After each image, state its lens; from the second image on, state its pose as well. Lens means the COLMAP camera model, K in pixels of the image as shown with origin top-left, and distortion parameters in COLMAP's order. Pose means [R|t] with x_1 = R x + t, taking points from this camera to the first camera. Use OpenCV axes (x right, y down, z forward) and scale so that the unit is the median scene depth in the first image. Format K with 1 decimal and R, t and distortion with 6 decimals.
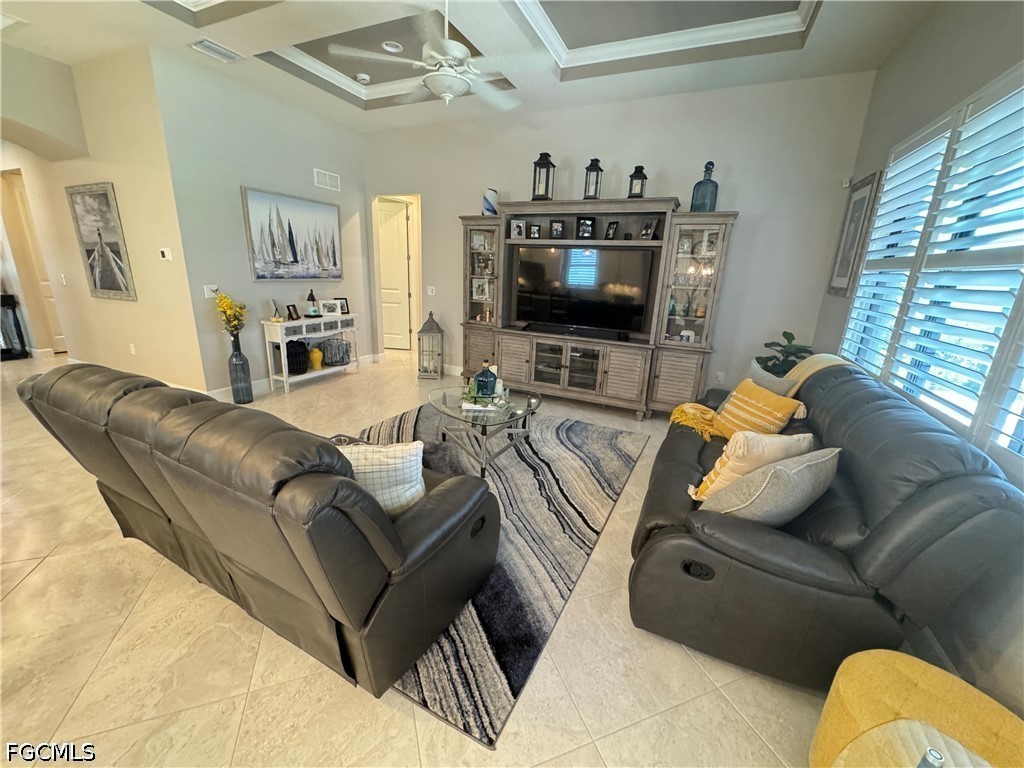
lens RADIAL K [[408.8, 0, 512.0], [0, 408.8, 382.0], [0, 0, 1]] dist [-0.003832, 0.000383]
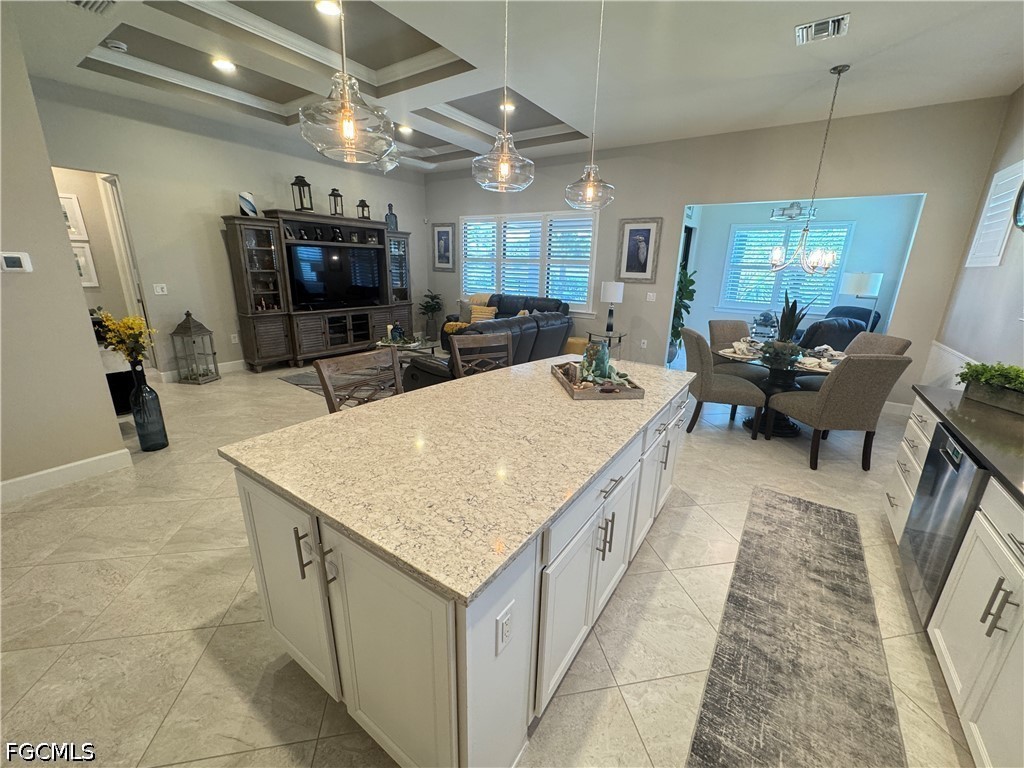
lens RADIAL K [[408.8, 0, 509.6], [0, 408.8, 381.2], [0, 0, 1]] dist [-0.003832, 0.000383]
pose [[0.181067, -0.303853, 0.935355, -1.227627], [0.249483, 0.934156, 0.255168, -0.098274], [-0.951301, 0.187153, 0.244951, 0.138042]]
